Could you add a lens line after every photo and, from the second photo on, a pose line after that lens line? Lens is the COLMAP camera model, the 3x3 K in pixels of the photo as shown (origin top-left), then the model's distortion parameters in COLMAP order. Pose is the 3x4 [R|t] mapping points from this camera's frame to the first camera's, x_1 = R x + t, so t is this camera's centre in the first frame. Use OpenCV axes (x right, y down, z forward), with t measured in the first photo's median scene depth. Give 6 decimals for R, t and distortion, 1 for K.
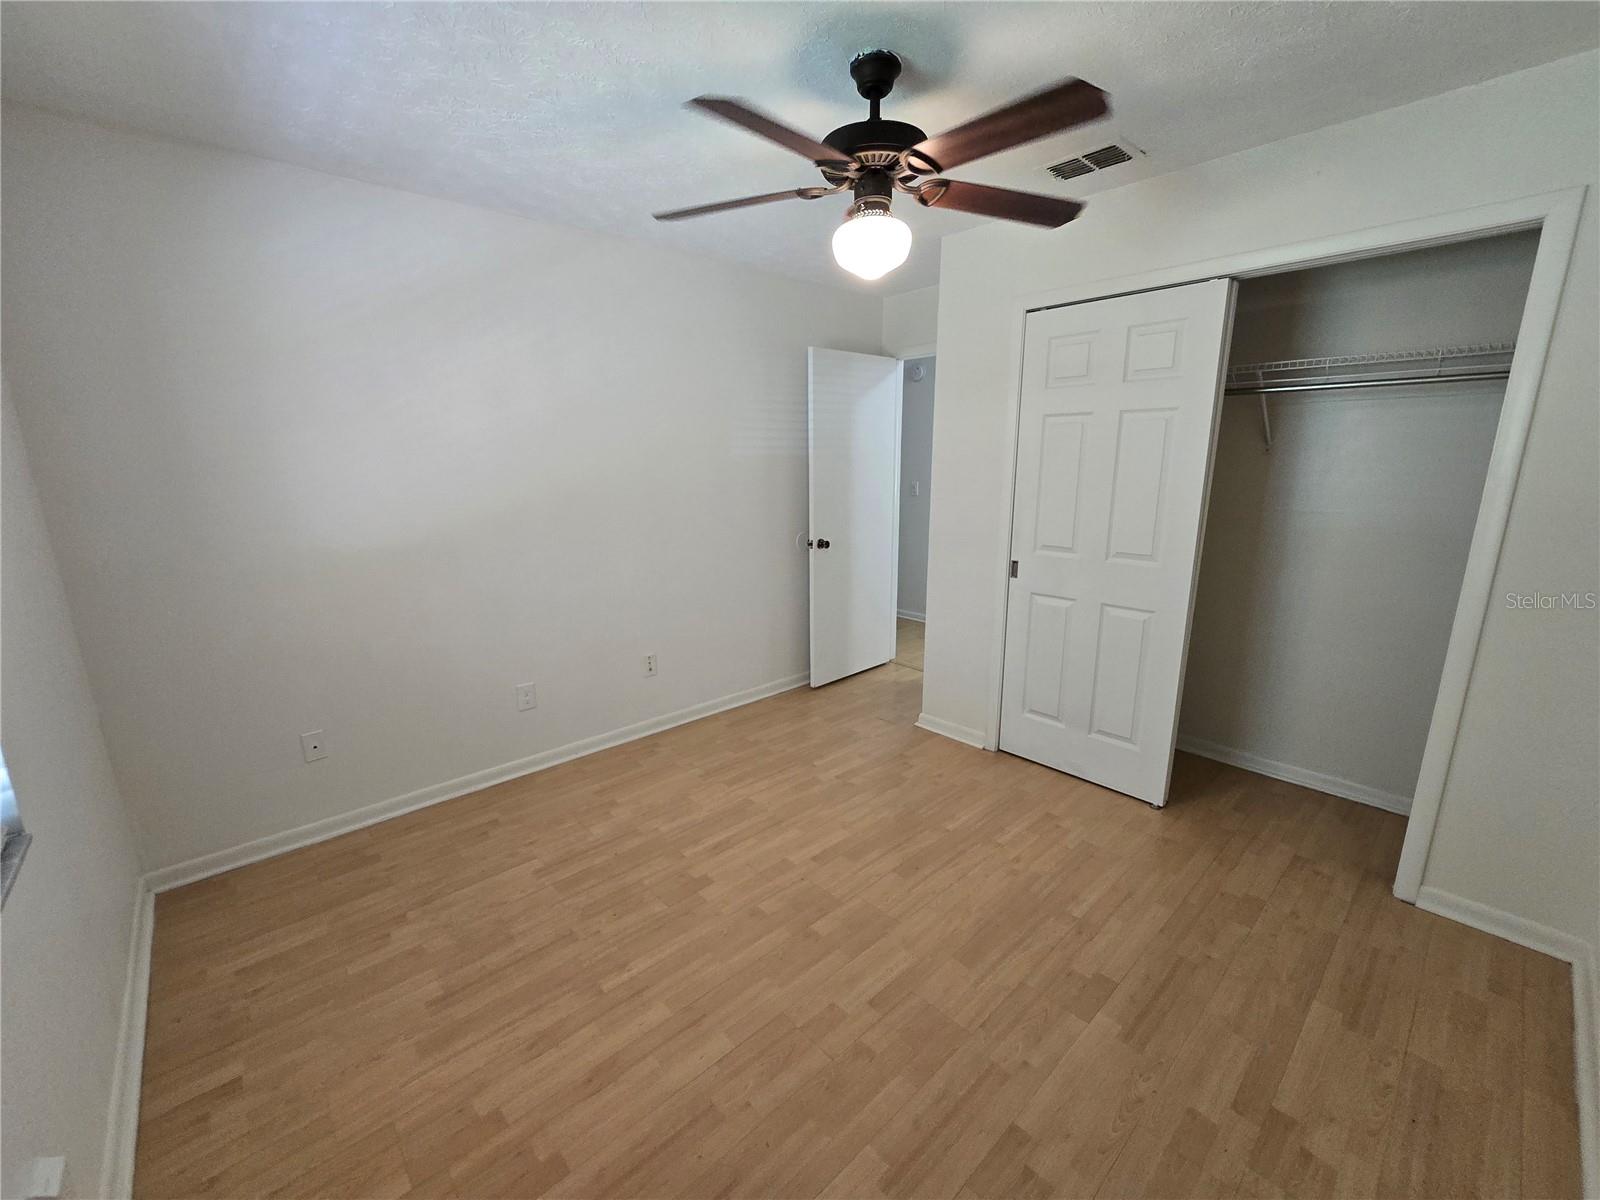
lens RADIAL K [[656.5, 0, 800.4], [0, 656.5, 610.1], [0, 0, 1]] dist [-0.007187, -0.000318]
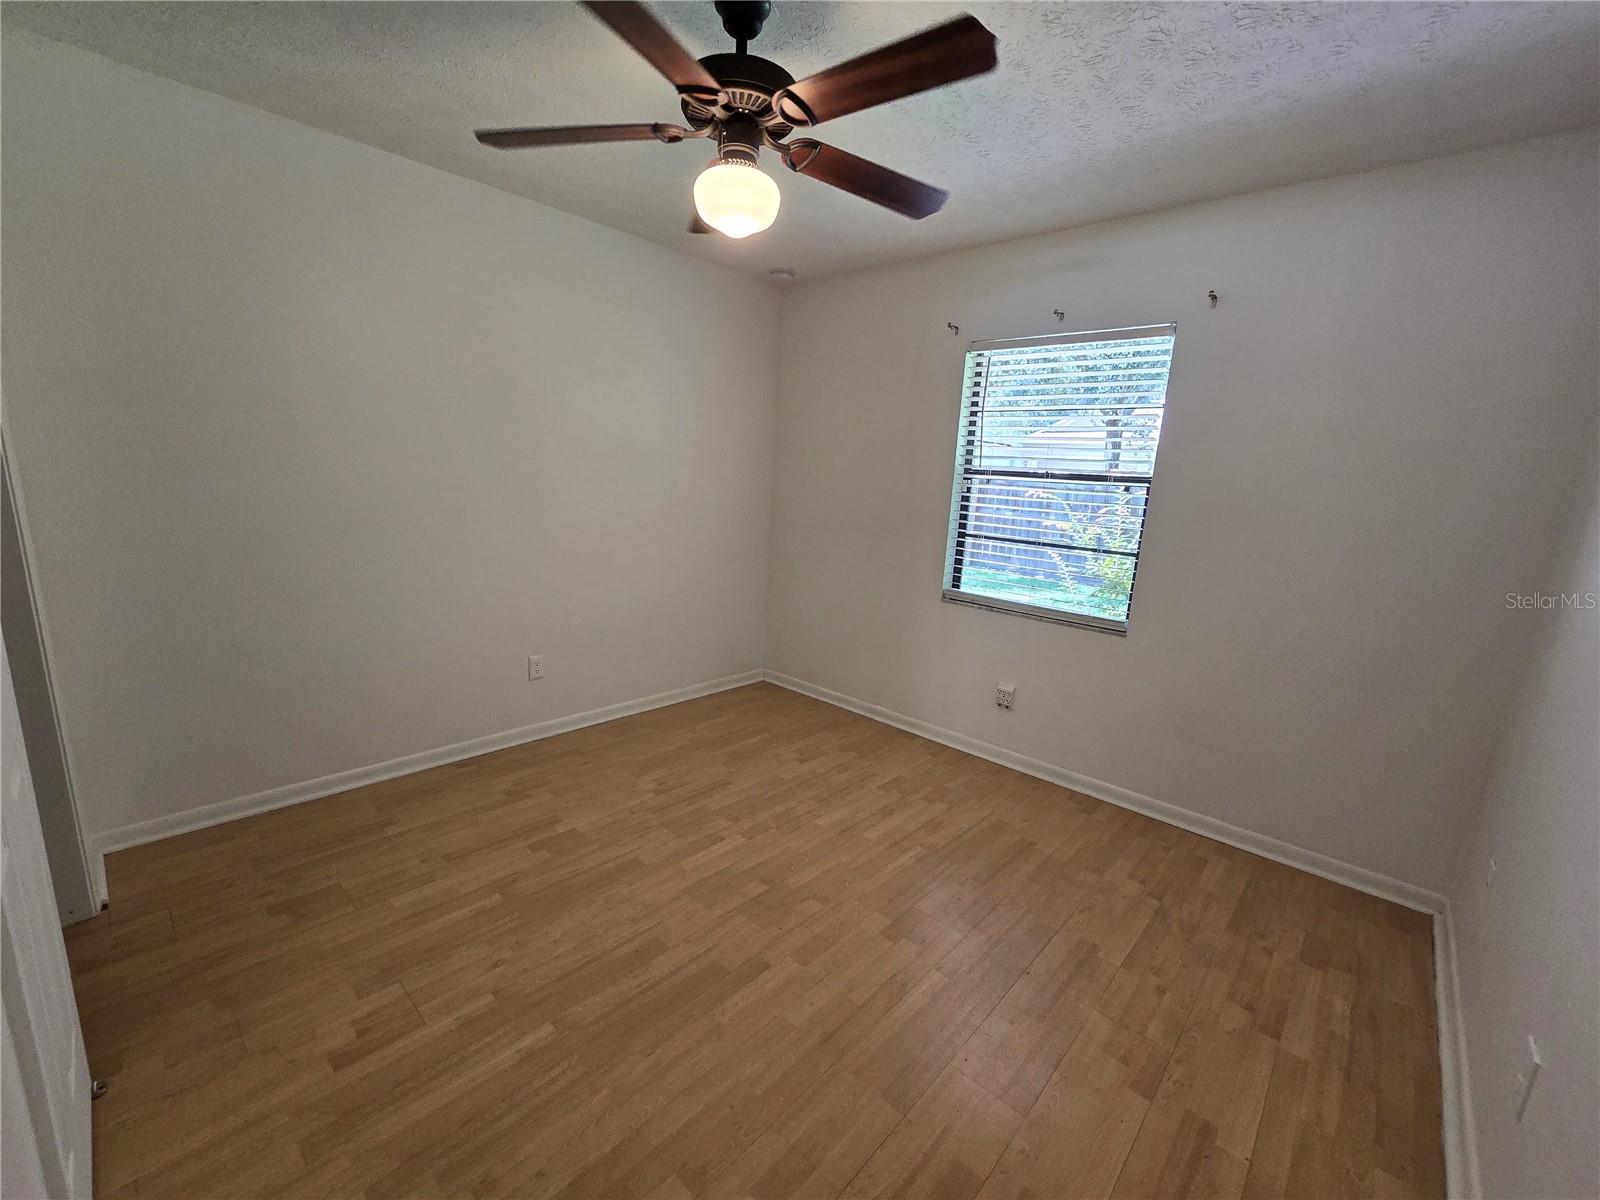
lens RADIAL K [[656.5, 0, 800.4], [0, 656.5, 610.1], [0, 0, 1]] dist [-0.007187, -0.000318]
pose [[-0.995351, -0.021550, -0.093876, 0.079793], [-0.059388, 0.904642, 0.422013, -0.406386], [0.075830, 0.425626, -0.901716, 1.933815]]
